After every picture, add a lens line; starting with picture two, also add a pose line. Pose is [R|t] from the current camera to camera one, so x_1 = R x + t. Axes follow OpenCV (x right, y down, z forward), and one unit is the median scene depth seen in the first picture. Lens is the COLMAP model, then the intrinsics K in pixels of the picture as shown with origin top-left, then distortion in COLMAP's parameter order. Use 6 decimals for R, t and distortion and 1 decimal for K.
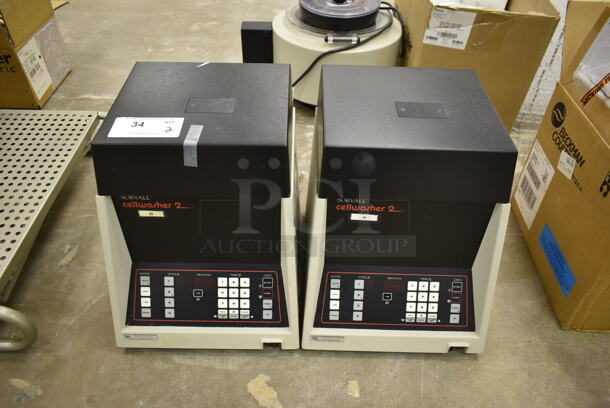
lens RADIAL K [[462.8, 0, 304.5], [0, 462.8, 205.5], [0, 0, 1]] dist [-0.010611, -0.002360]
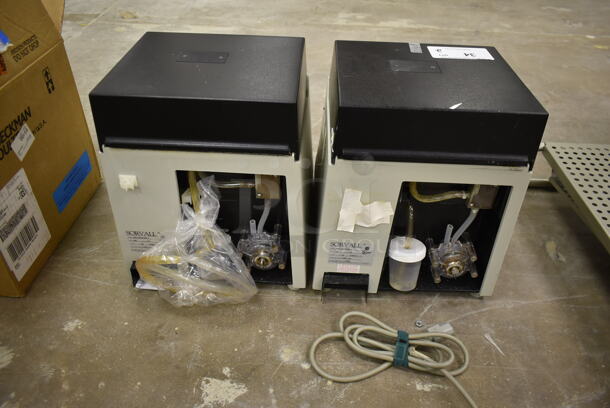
lens RADIAL K [[462.8, 0, 308.7], [0, 462.8, 201.9], [0, 0, 1]] dist [-0.010611, -0.002360]
pose [[-0.998326, -0.057335, -0.007659, 0.014100], [-0.015123, 0.130911, 0.991279, -1.044153], [-0.055832, 0.989735, -0.131559, 1.292675]]
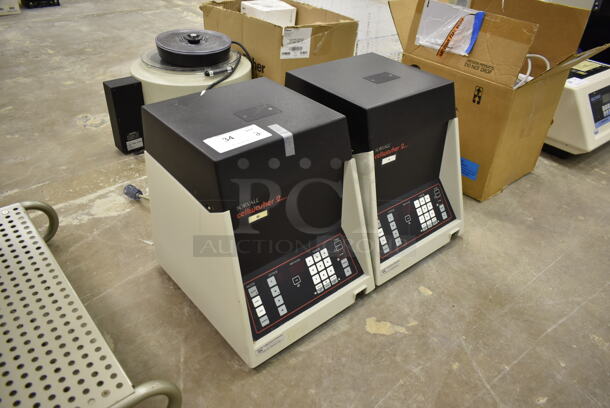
lens RADIAL K [[462.8, 0, 304.1], [0, 462.8, 208.2], [0, 0, 1]] dist [-0.010611, -0.002360]
pose [[0.760824, -0.363569, 0.537555, -0.737321], [0.424979, 0.905140, 0.010691, 0.030597], [-0.490449, 0.220316, 0.843161, 0.029084]]
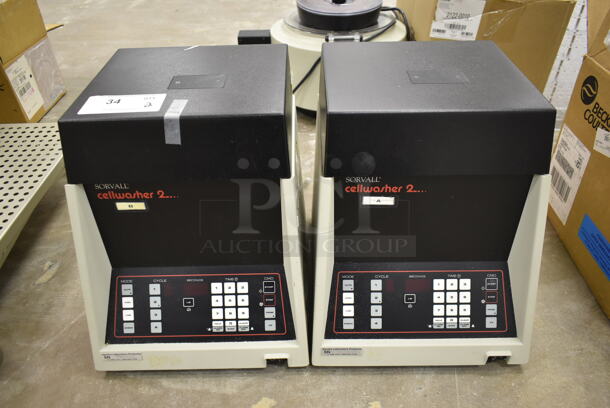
lens RADIAL K [[462.8, 0, 304.3], [0, 462.8, 205.2], [0, 0, 1]] dist [-0.010611, -0.002360]
pose [[0.999071, -0.039350, -0.017578, 0.006404], [0.037578, 0.995074, -0.091740, 0.095928], [0.021102, 0.090995, 0.995628, 0.132712]]
